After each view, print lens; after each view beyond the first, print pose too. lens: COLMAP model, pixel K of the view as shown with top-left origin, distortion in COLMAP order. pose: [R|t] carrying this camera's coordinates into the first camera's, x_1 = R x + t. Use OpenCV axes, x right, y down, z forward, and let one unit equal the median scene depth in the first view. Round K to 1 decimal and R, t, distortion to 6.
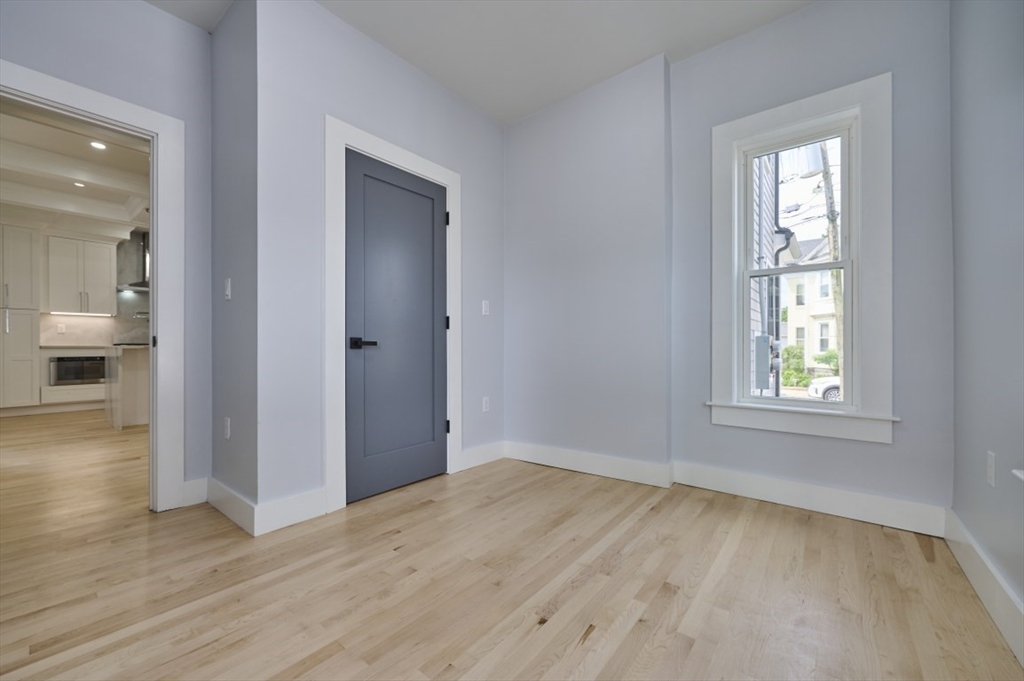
lens RADIAL K [[407.1, 0, 512.1], [0, 407.1, 346.7], [0, 0, 1]] dist [-0.001200, -0.000369]
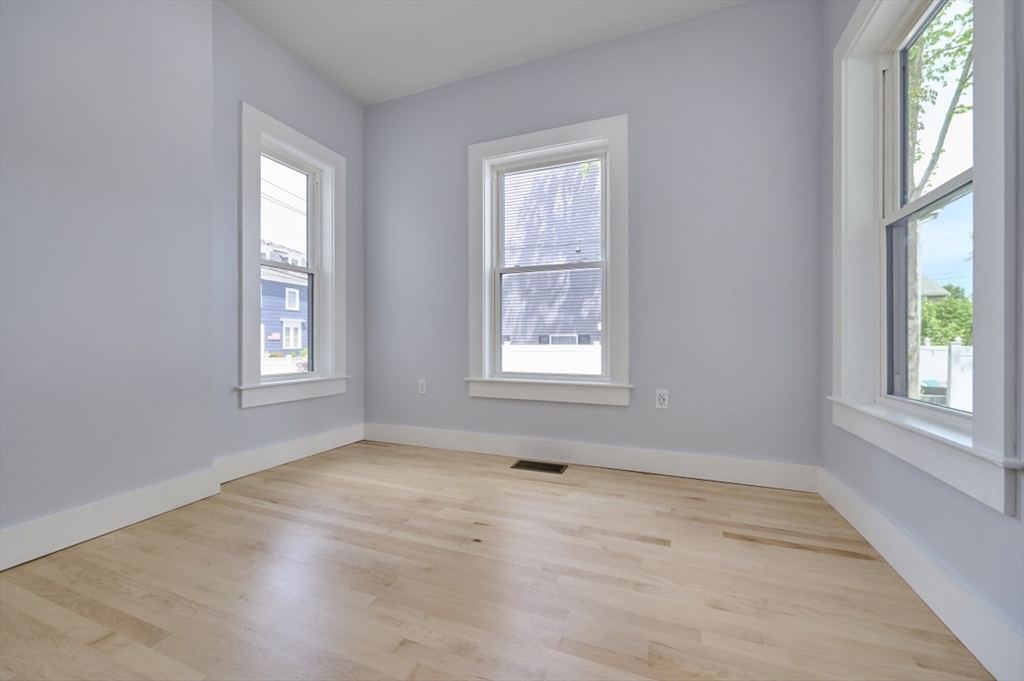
lens RADIAL K [[407.1, 0, 509.9], [0, 407.1, 341.5], [0, 0, 1]] dist [-0.001200, -0.000369]
pose [[-0.285095, -0.003926, 0.958491, -0.685519], [-0.004637, 0.999986, 0.002716, 0.027761], [-0.958488, -0.003670, -0.285109, 0.740640]]
